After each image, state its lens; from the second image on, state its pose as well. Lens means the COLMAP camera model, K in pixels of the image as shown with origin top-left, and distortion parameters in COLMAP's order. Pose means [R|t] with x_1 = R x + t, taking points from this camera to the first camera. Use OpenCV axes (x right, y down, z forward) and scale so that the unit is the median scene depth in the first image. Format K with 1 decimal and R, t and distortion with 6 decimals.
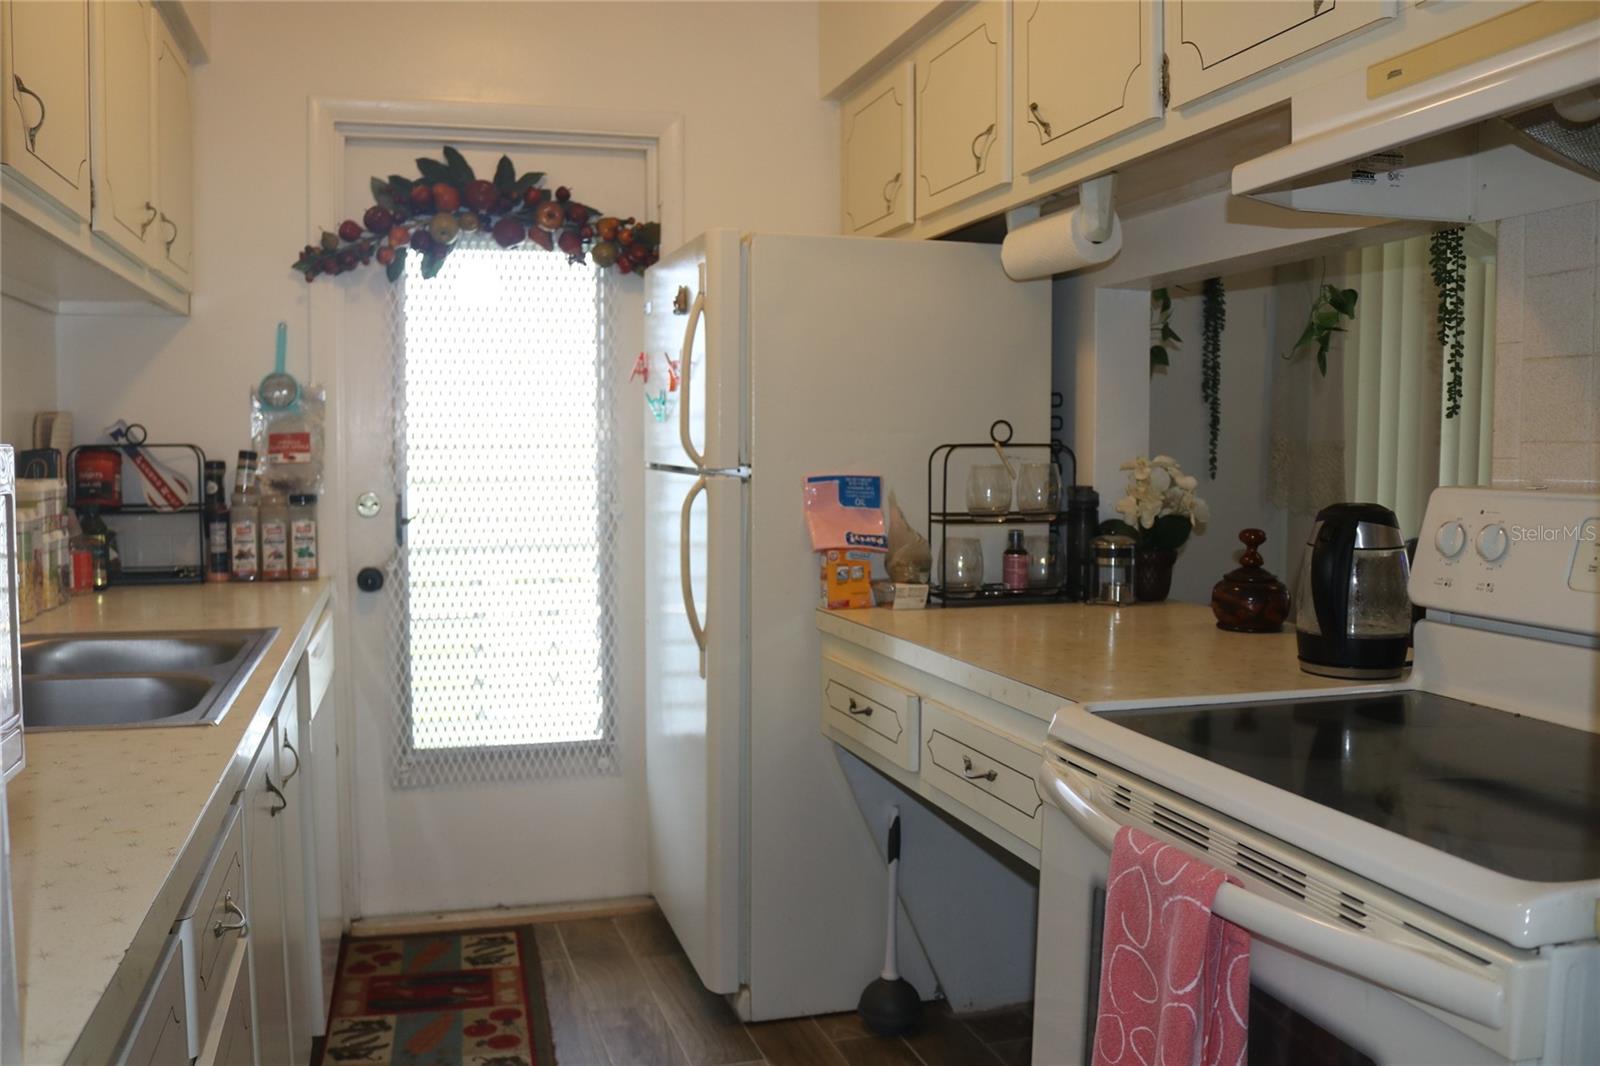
lens RADIAL K [[1307.4, 0, 768.5], [0, 1307.4, 553.6], [0, 0, 1]] dist [-0.157796, 0.122122]
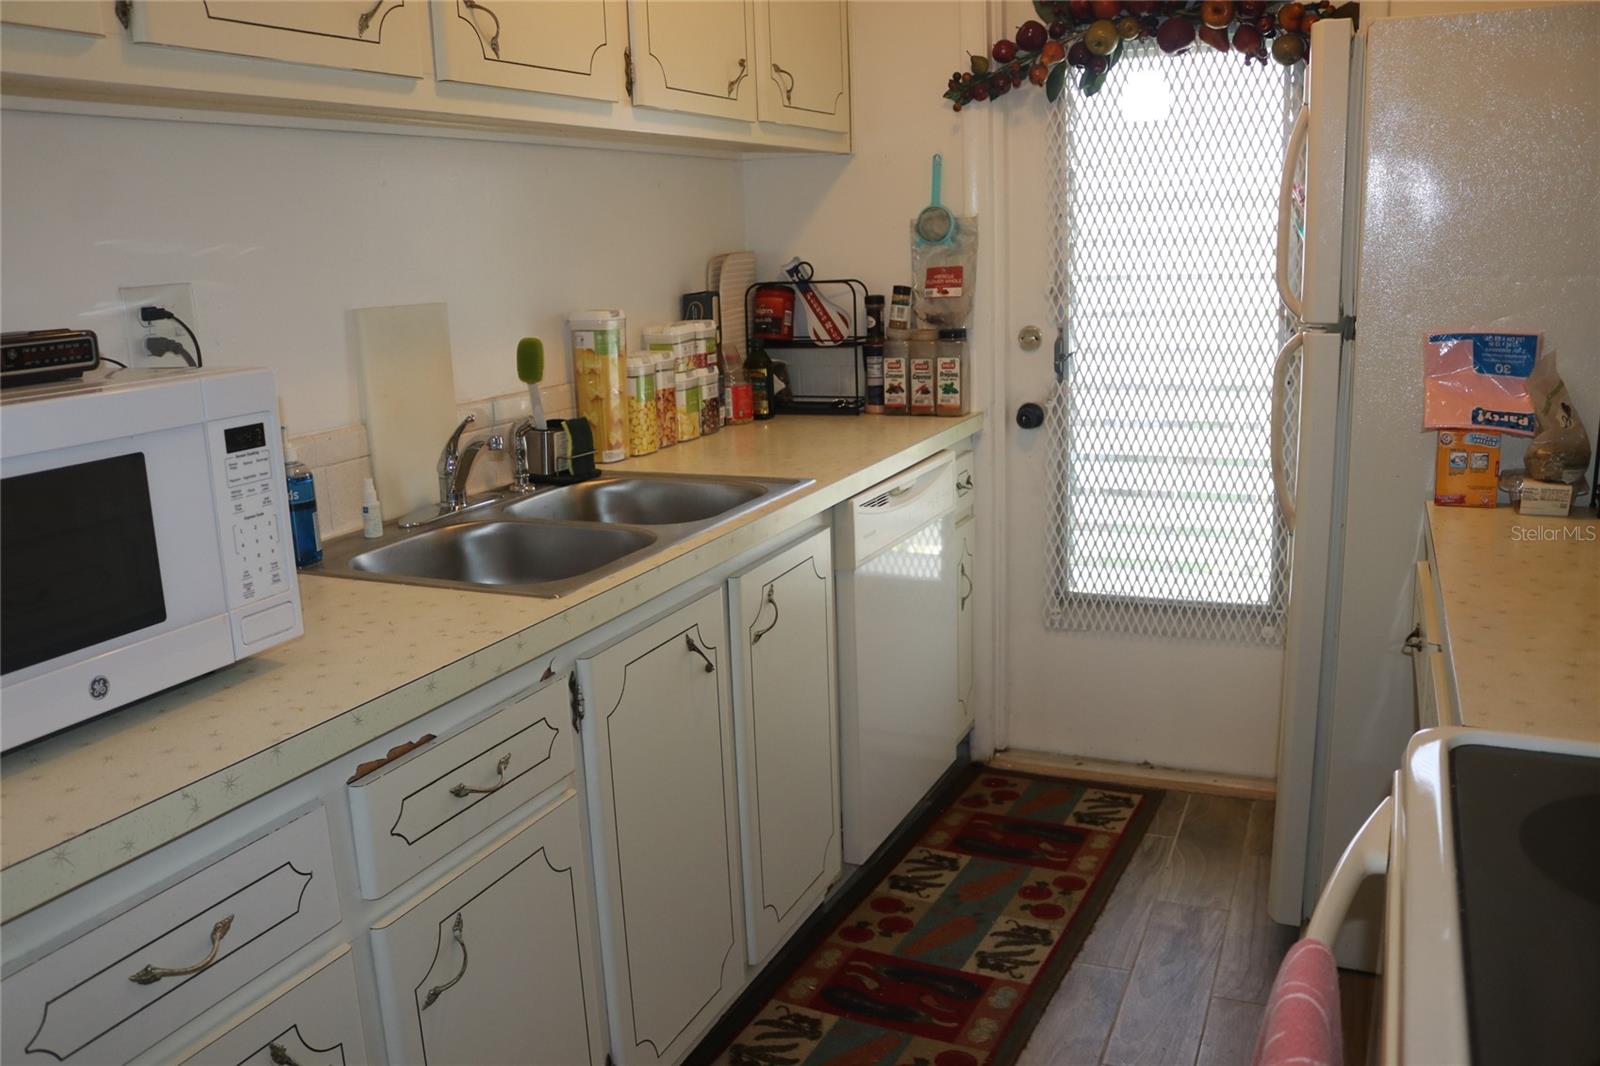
lens RADIAL K [[1307.4, 0, 768.5], [0, 1307.4, 553.6], [0, 0, 1]] dist [-0.157796, 0.122122]
pose [[0.763699, 0.118726, -0.634561, 0.188497], [-0.012687, 0.985514, 0.169120, -0.043787], [0.645448, -0.121106, 0.754142, 0.129783]]
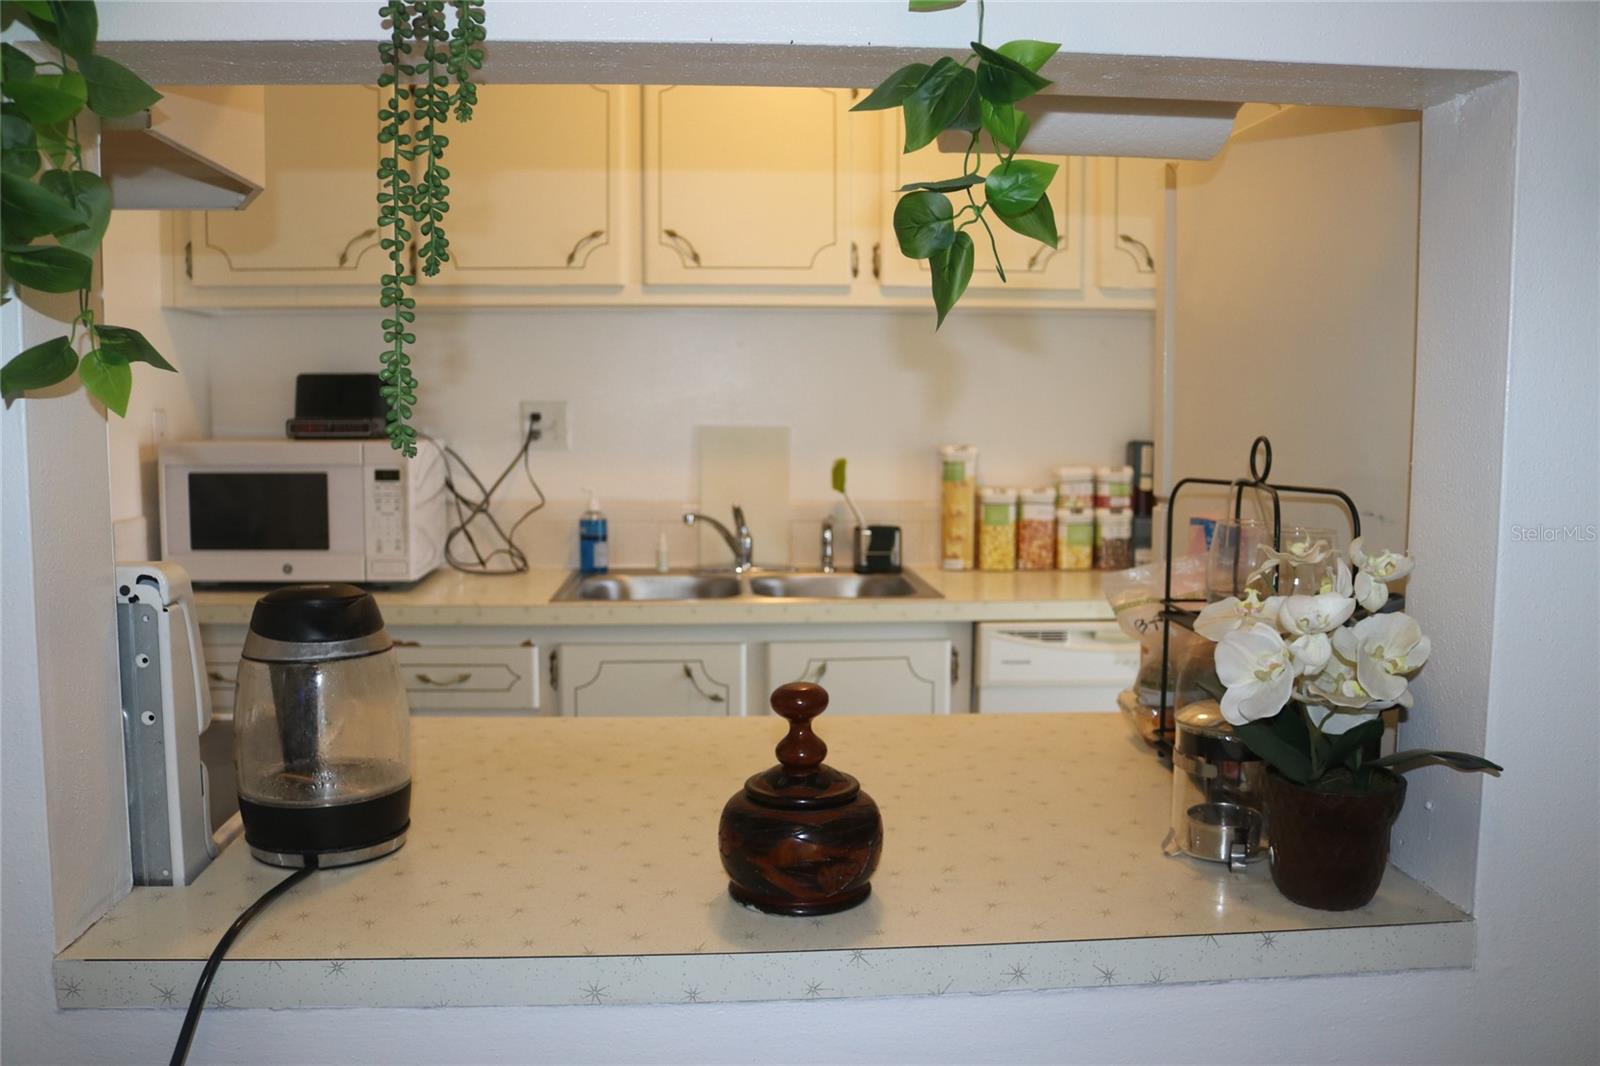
lens RADIAL K [[1307.4, 0, 768.5], [0, 1307.4, 553.6], [0, 0, 1]] dist [-0.157796, 0.122122]
pose [[-0.192821, 0.107985, -0.975274, 0.580066], [-0.084511, 0.988405, 0.126147, -0.086291], [0.977588, 0.106745, -0.181459, 0.732729]]
